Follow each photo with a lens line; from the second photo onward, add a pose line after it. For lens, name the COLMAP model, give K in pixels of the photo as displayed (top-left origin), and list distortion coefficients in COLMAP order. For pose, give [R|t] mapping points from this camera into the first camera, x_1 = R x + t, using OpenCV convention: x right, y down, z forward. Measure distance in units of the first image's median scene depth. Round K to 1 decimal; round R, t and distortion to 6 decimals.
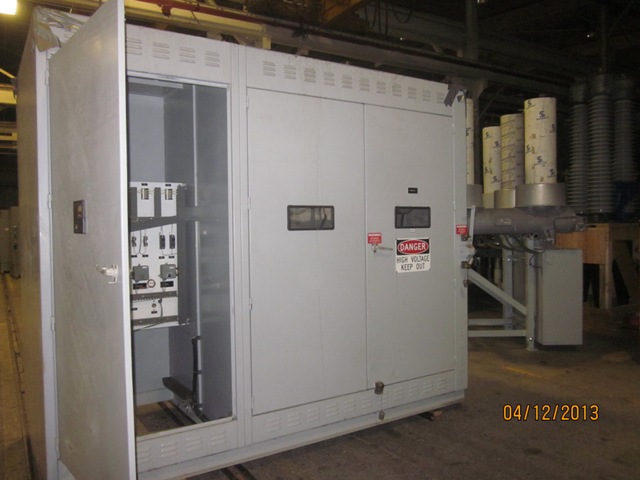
lens RADIAL K [[534.5, 0, 316.0], [0, 534.5, 239.1], [0, 0, 1]] dist [-0.034699, 0.004744]
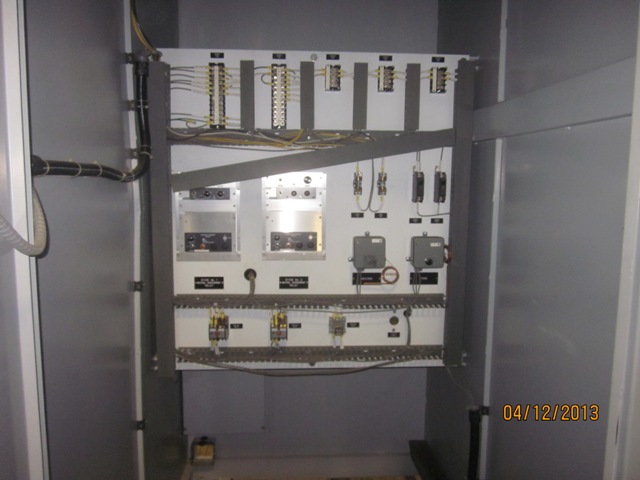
lens RADIAL K [[534.5, 0, 316.5], [0, 534.5, 237.9], [0, 0, 1]] dist [-0.034699, 0.004744]
pose [[0.868148, 0.081110, -0.489633, -0.136742], [-0.031559, 0.993581, 0.108636, 0.001903], [0.495301, -0.078860, 0.865134, 0.557454]]
